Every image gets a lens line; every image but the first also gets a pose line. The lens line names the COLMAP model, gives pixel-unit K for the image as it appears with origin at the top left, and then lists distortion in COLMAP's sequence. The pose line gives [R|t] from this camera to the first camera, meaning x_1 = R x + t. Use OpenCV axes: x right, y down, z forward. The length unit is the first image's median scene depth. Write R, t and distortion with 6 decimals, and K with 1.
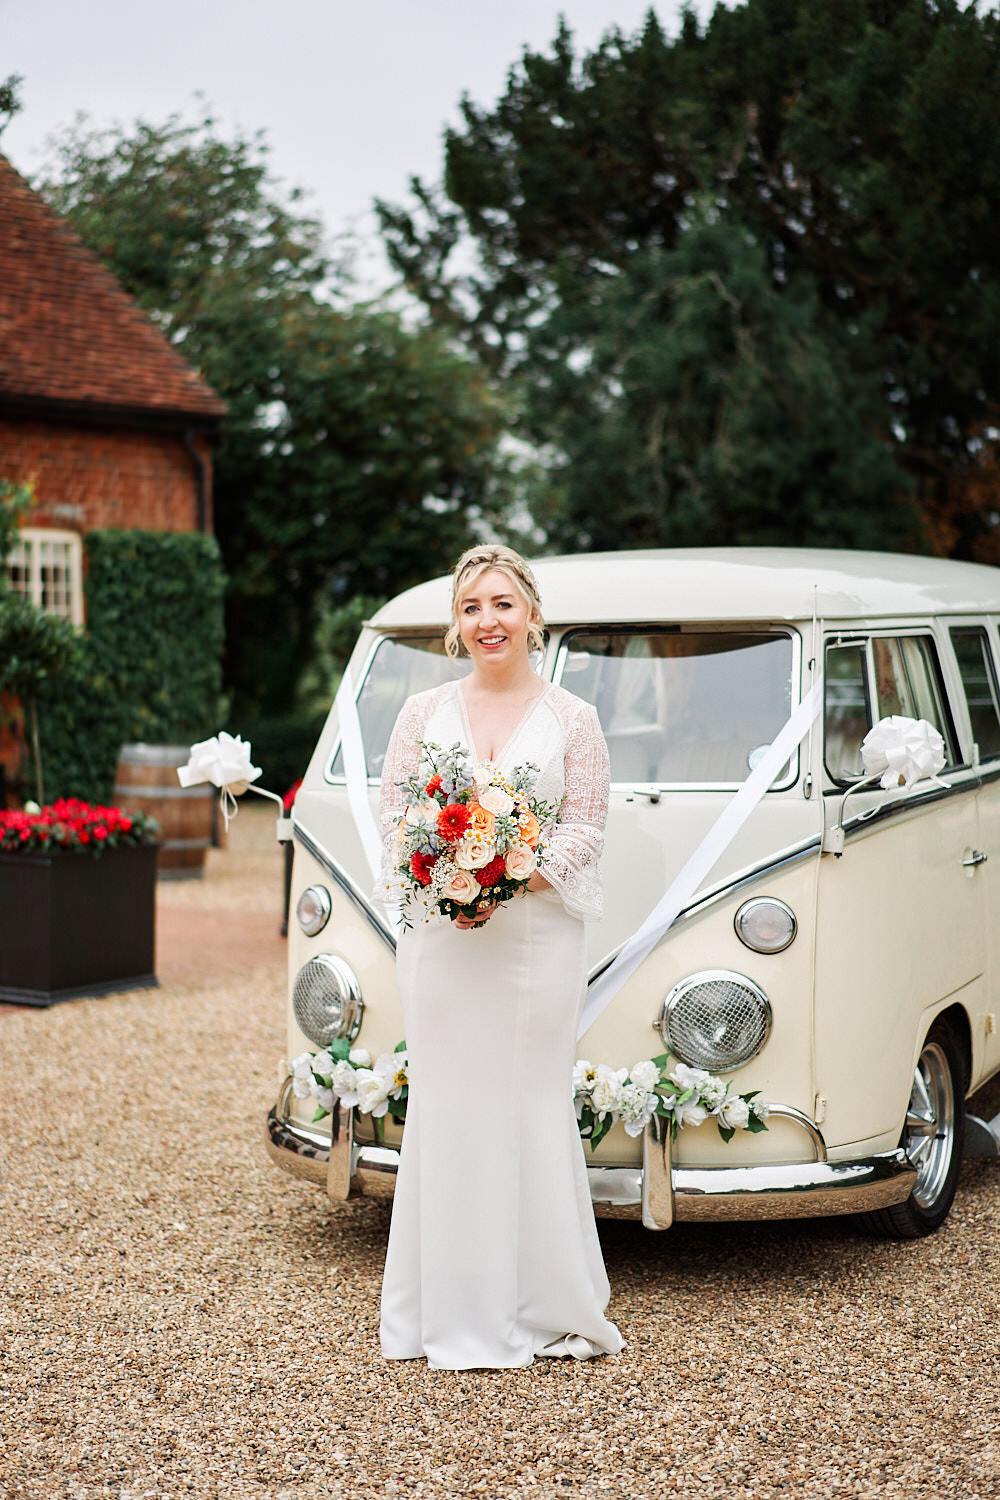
lens RADIAL K [[2298.5, 0, 516.8], [0, 2298.5, 739.3], [0, 0, 1]] dist [0.106078, -0.877867]
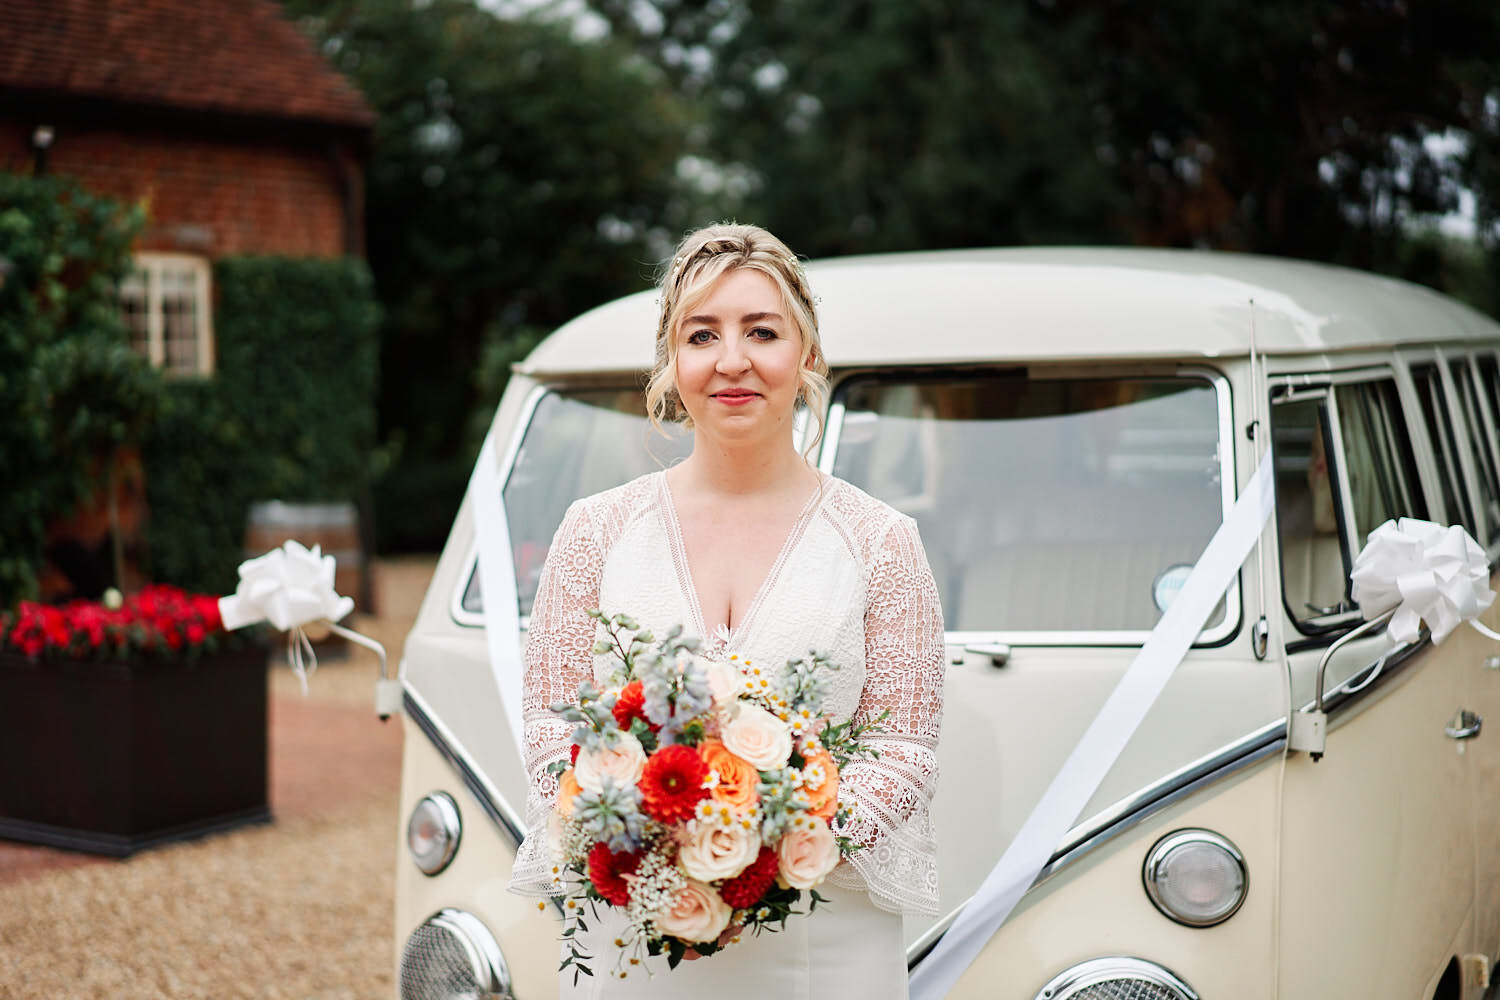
lens RADIAL K [[2298.5, 0, 750.3], [0, 2298.5, 481.6], [0, 0, 1]] dist [0.106078, -0.877867]
pose [[0.999701, -0.009167, 0.022683, -0.005491], [0.009082, 0.999951, 0.003869, -0.007256], [-0.022718, -0.003662, 0.999735, 0.127721]]
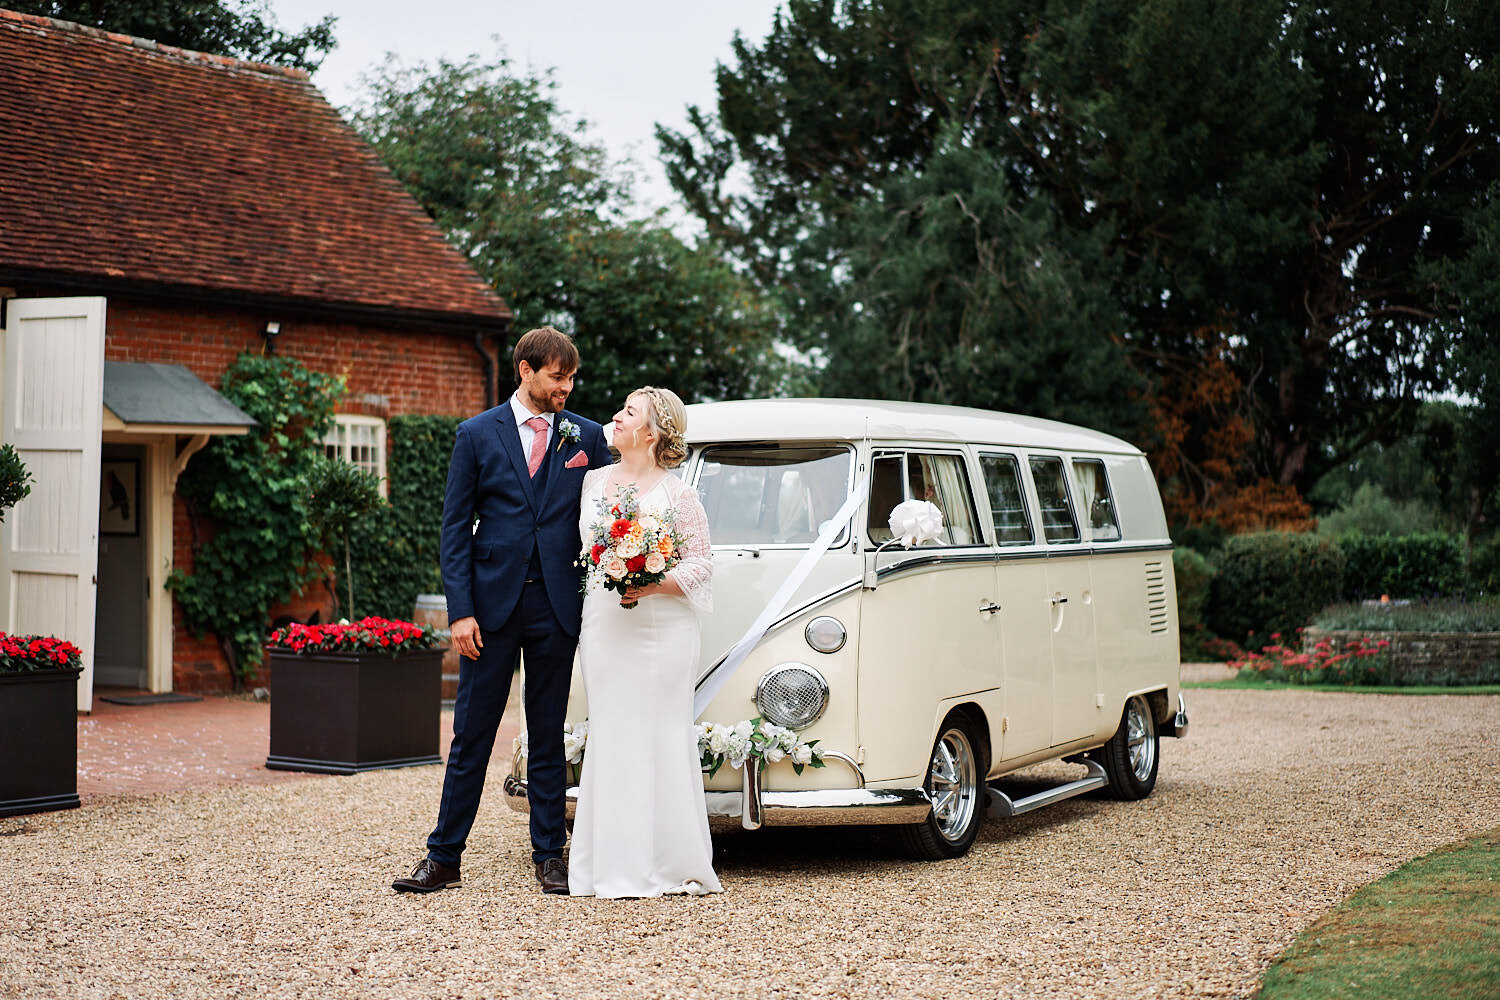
lens RADIAL K [[2298.5, 0, 750.3], [0, 2298.5, 481.6], [0, 0, 1]] dist [0.106078, -0.877867]
pose [[0.999558, -0.001251, -0.029689, 0.031806], [-0.000890, 0.997405, -0.071987, 0.027439], [0.029702, 0.071982, 0.996964, -0.165353]]
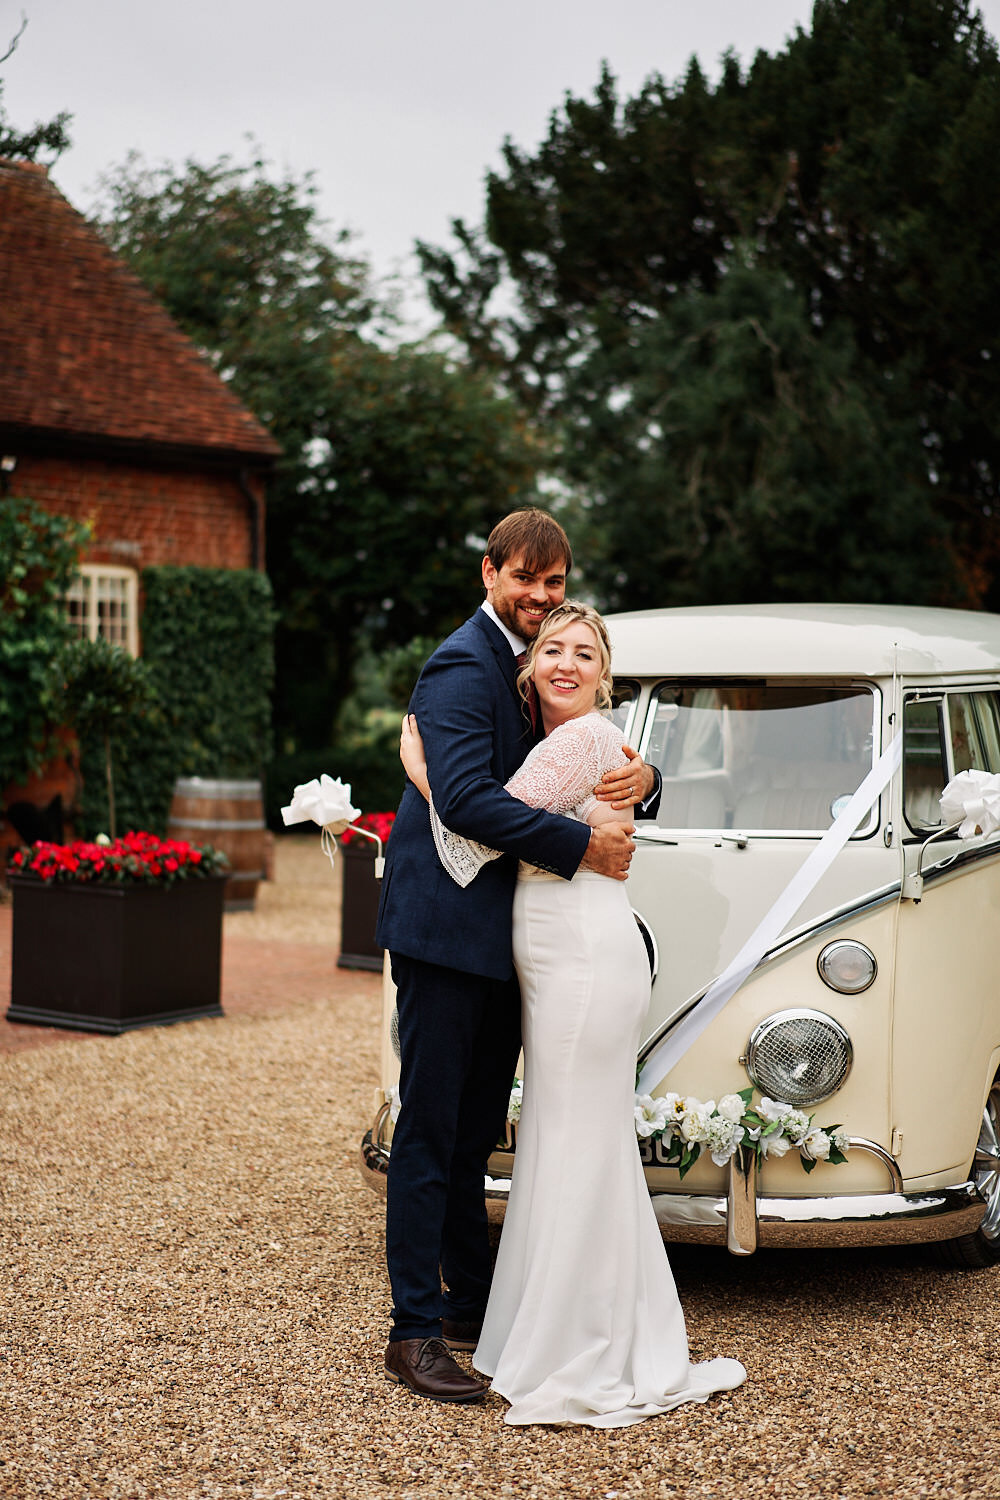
lens RADIAL K [[2298.5, 0, 516.8], [0, 2298.5, 739.3], [0, 0, 1]] dist [0.106078, -0.877867]
pose [[0.999849, 0.014495, -0.009637, -0.010494], [-0.014635, 0.999785, -0.014683, -0.001681], [0.009422, 0.014822, 0.999846, -0.016942]]
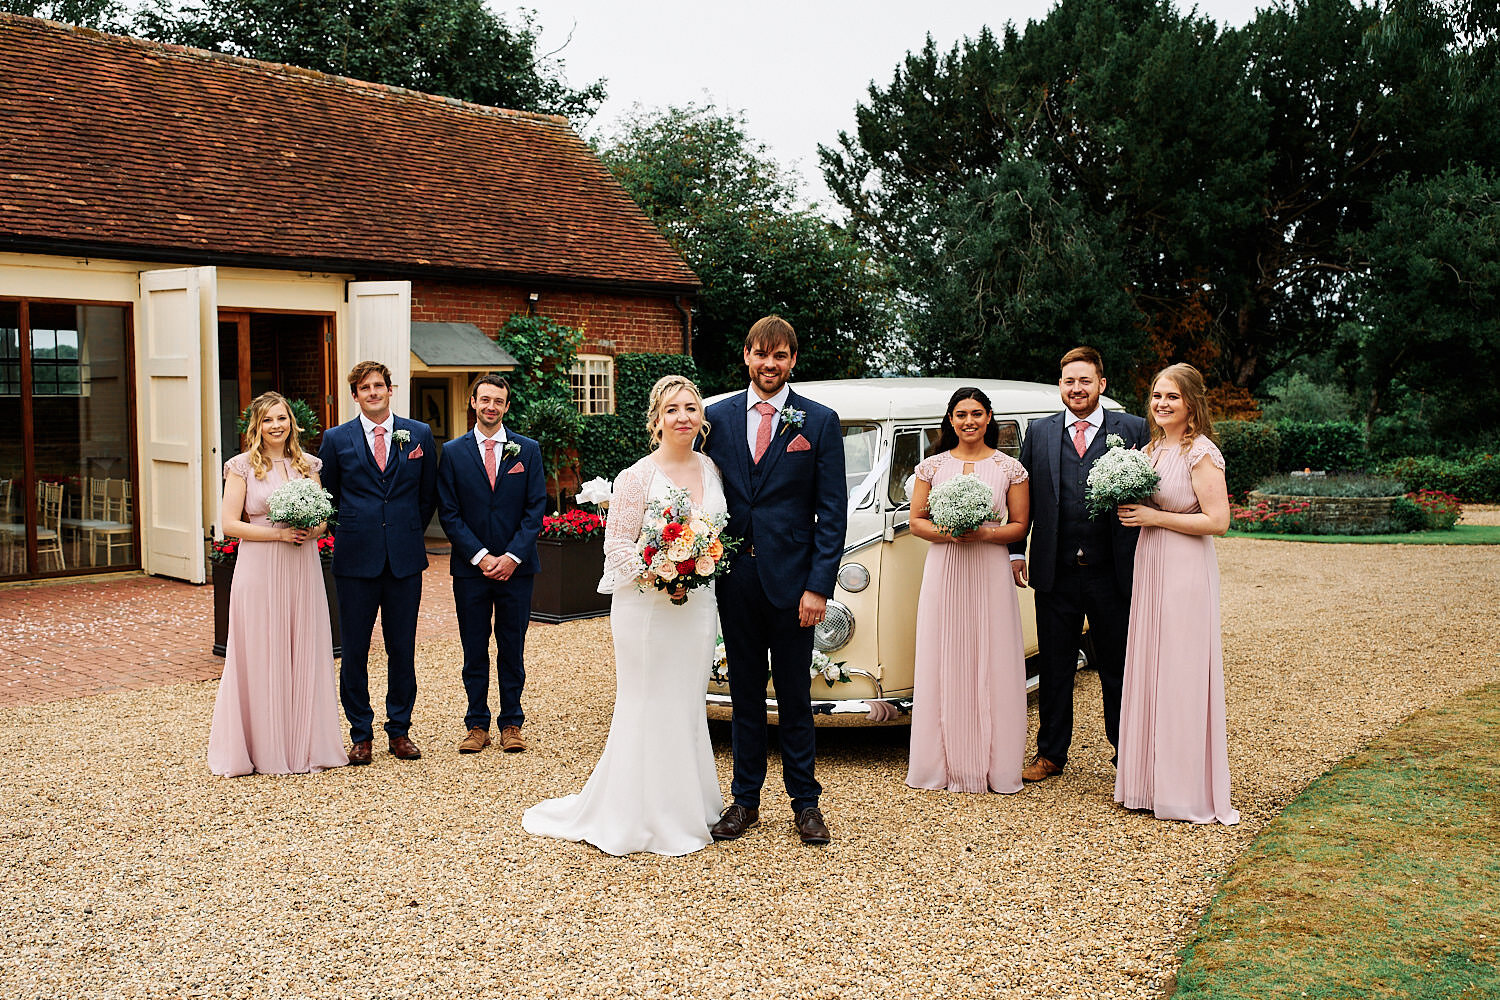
lens RADIAL K [[1444.4, 0, 744.8], [0, 1444.4, 496.2], [0, 0, 1]] dist [-0.071707, 0.185341]
pose [[0.990875, 0.007427, -0.134581, 0.056271], [-0.005190, 0.999843, 0.016968, -0.002687], [0.134686, -0.016115, 0.990757, -0.065576]]
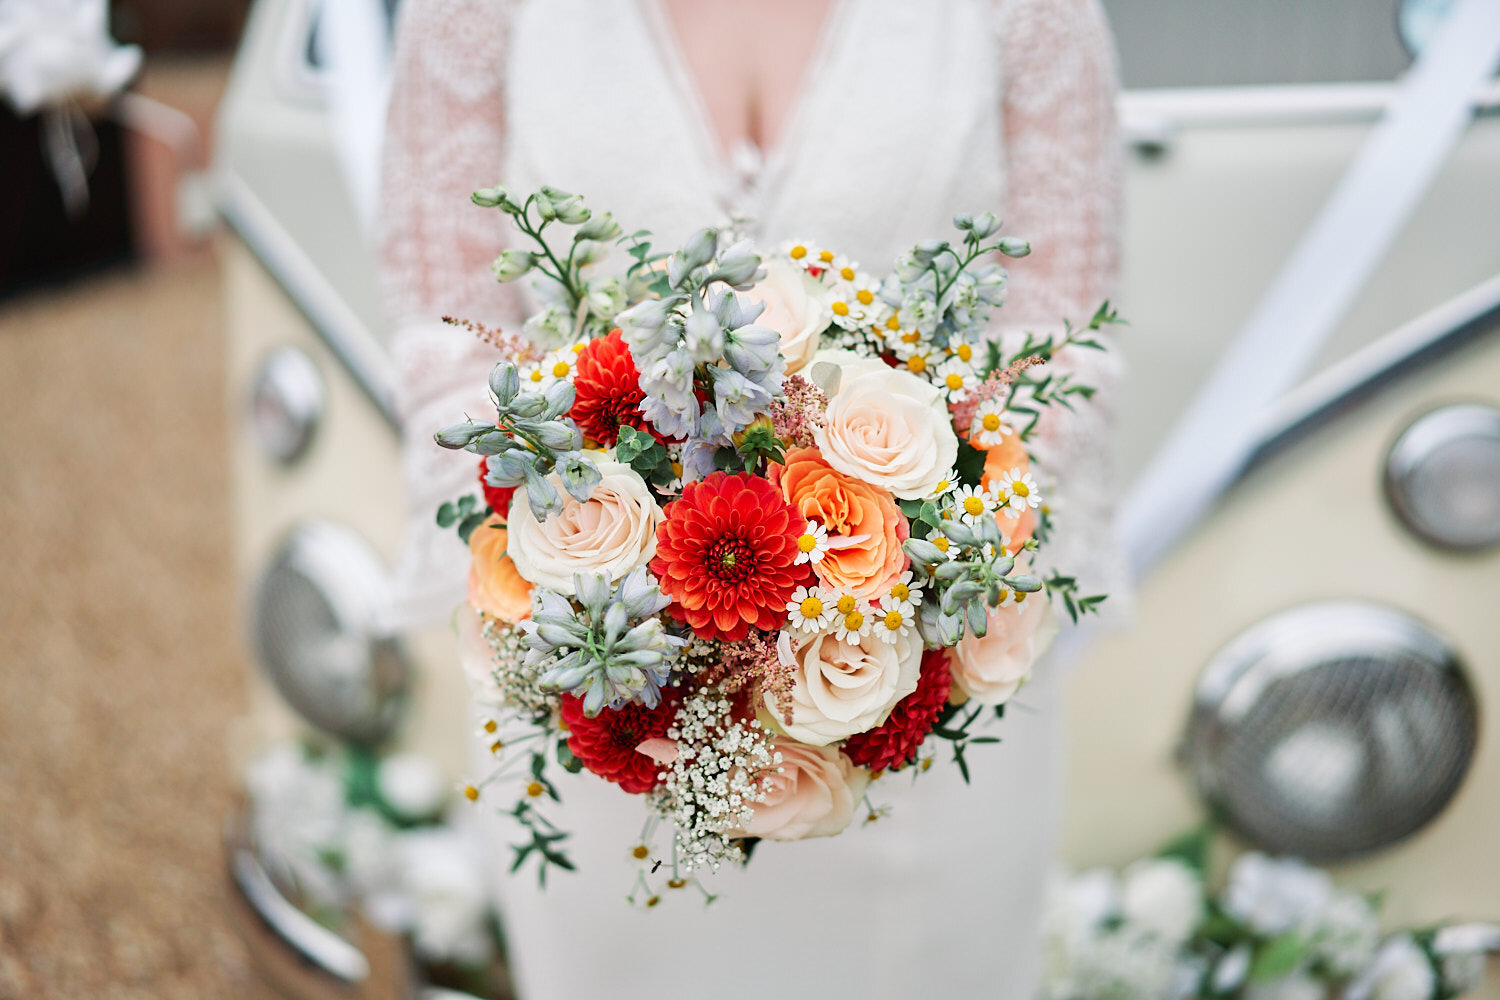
lens RADIAL K [[2271.6, 0, 731.4], [0, 2271.6, 500.2], [0, 0, 1]] dist [0.096056, -0.008017]
pose [[0.997843, -0.049001, 0.043683, -0.008519], [0.035163, 0.960901, 0.274650, -0.007083], [-0.055434, -0.272522, 0.960551, 0.198727]]
